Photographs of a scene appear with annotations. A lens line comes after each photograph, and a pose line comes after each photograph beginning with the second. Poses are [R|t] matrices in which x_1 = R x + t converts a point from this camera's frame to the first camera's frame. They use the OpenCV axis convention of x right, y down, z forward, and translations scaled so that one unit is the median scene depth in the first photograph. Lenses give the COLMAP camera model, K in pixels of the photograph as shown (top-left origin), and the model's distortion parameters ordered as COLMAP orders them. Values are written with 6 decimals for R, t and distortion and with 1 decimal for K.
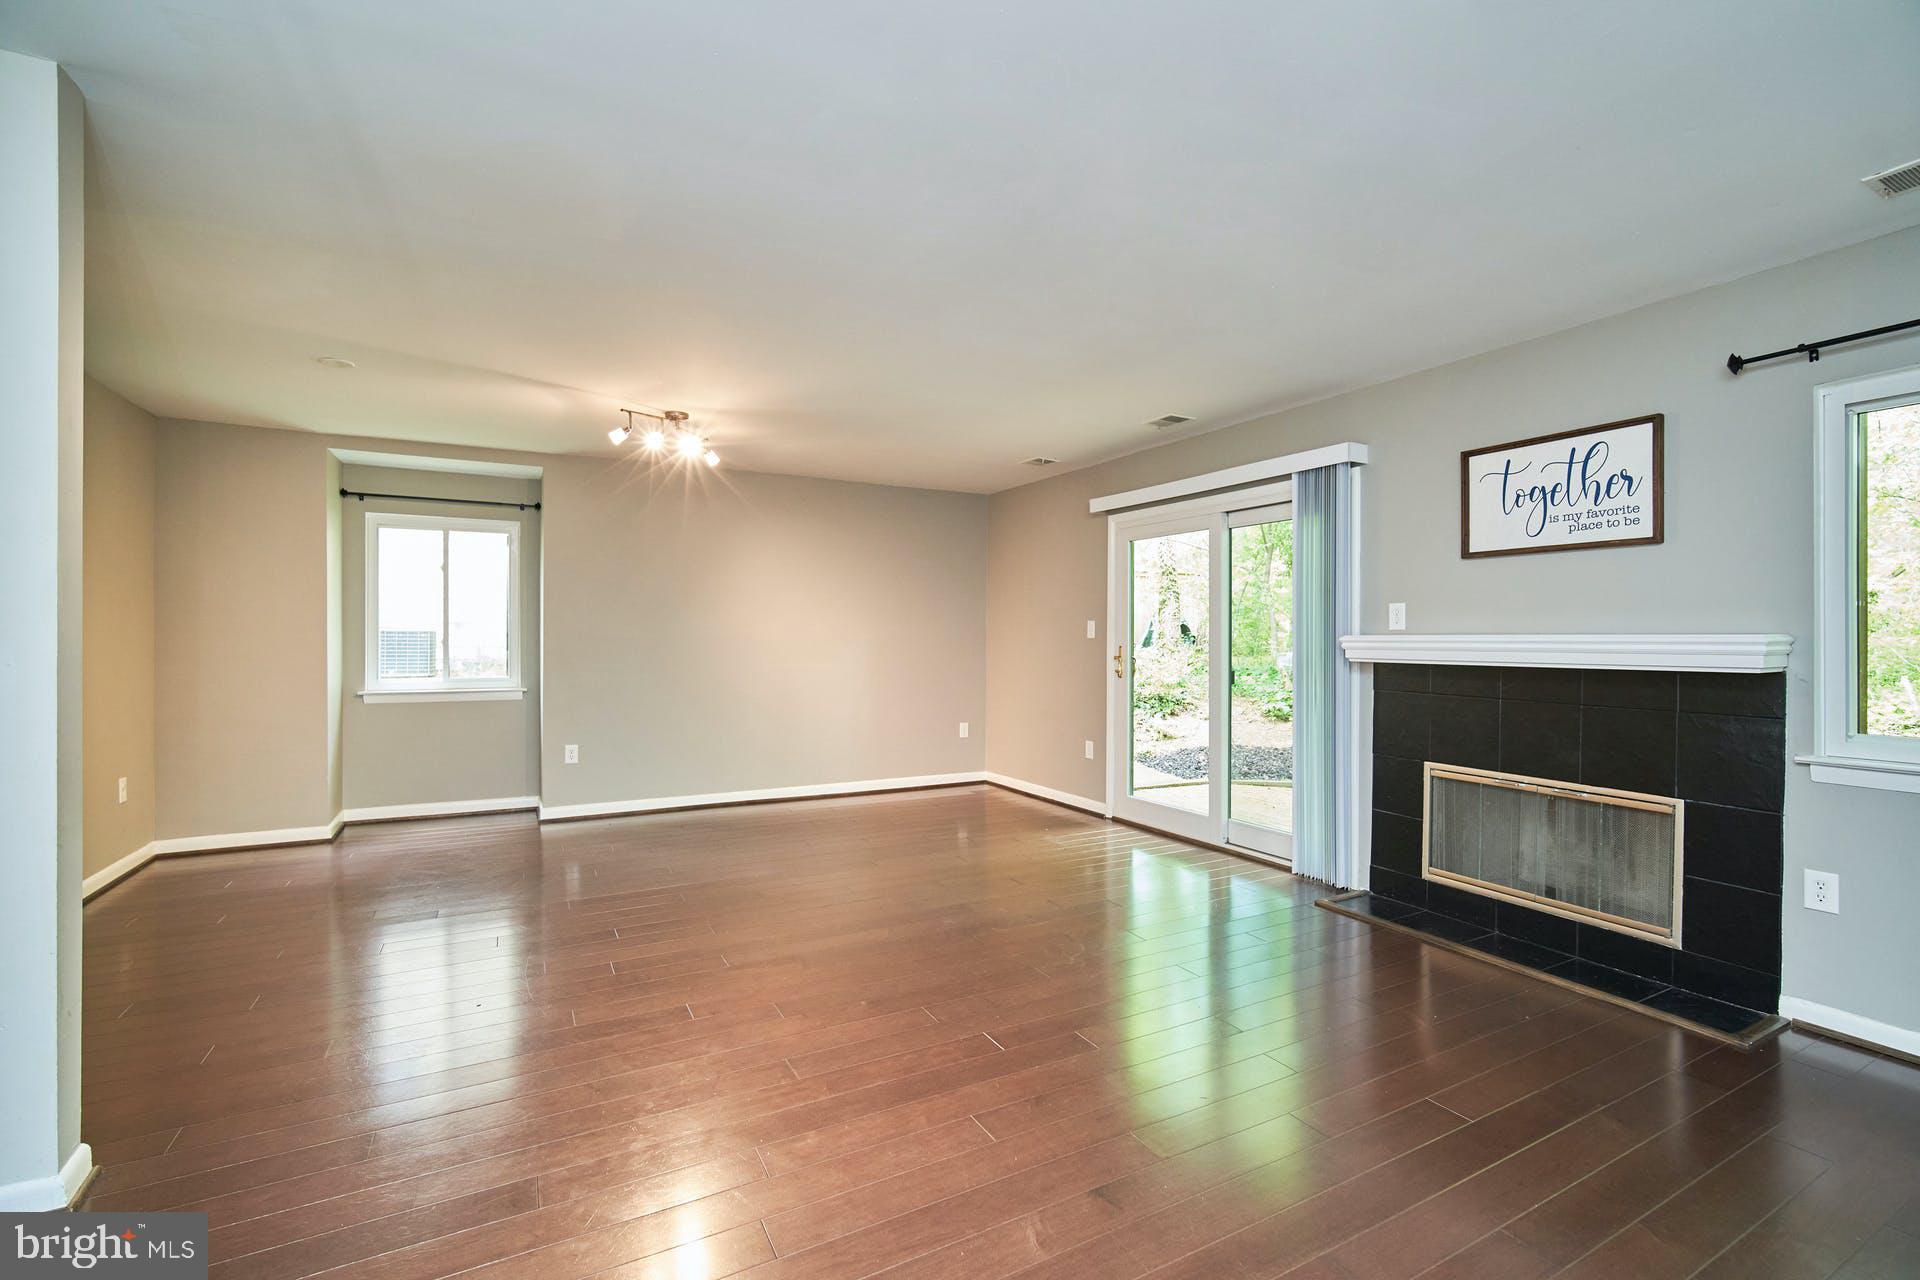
lens RADIAL K [[836.7, 0, 961.5], [0, 836.7, 635.9], [0, 0, 1]] dist [-0.019505, -0.000894]
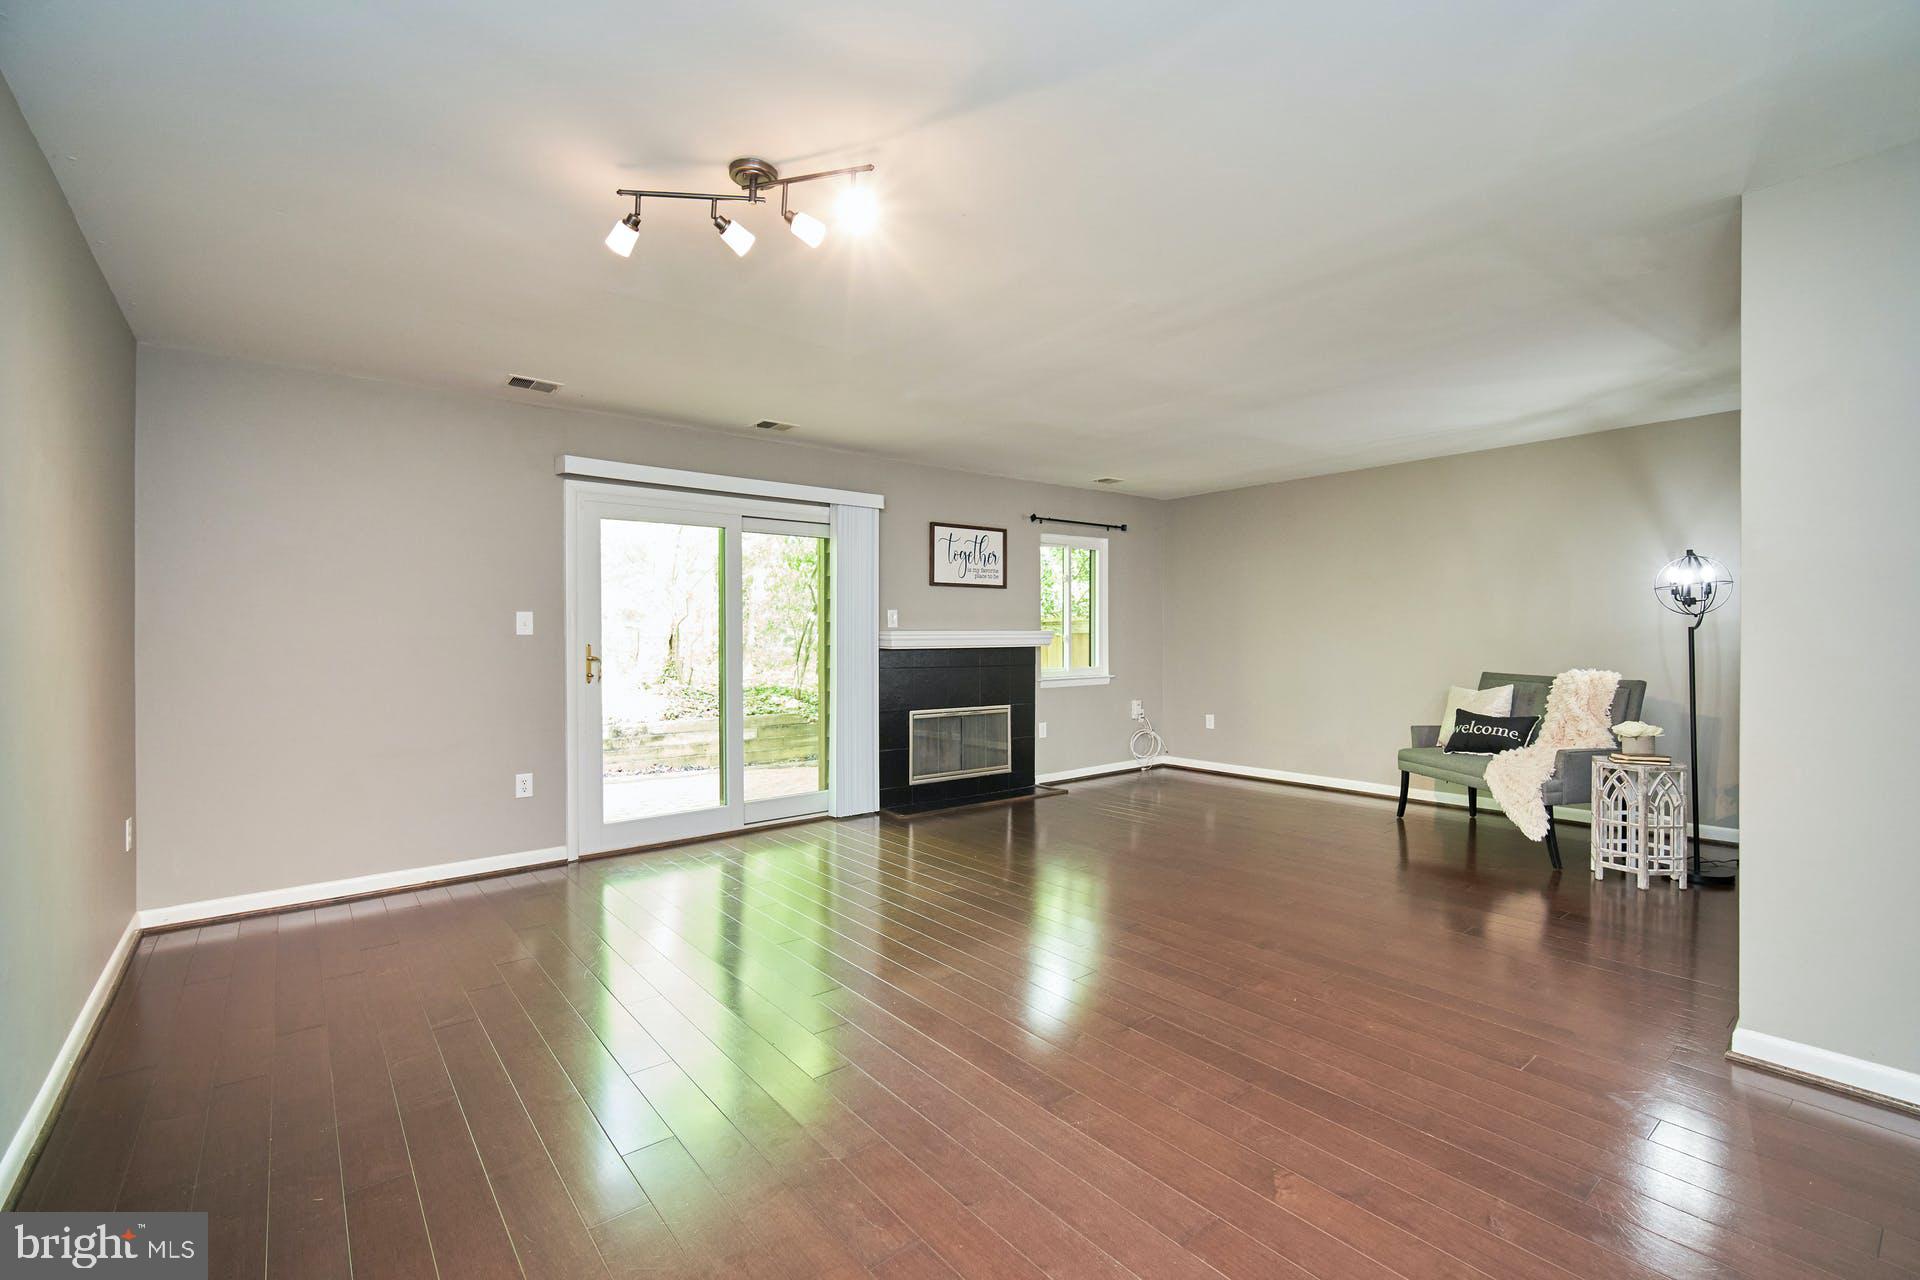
lens RADIAL K [[836.7, 0, 960.3], [0, 836.7, 637.8], [0, 0, 1]] dist [-0.019505, -0.000894]
pose [[-0.184786, -0.007797, 0.982748, -1.110674], [0.001260, 0.999966, 0.008170, -0.000786], [-0.982778, 0.002748, -0.184769, 1.303129]]
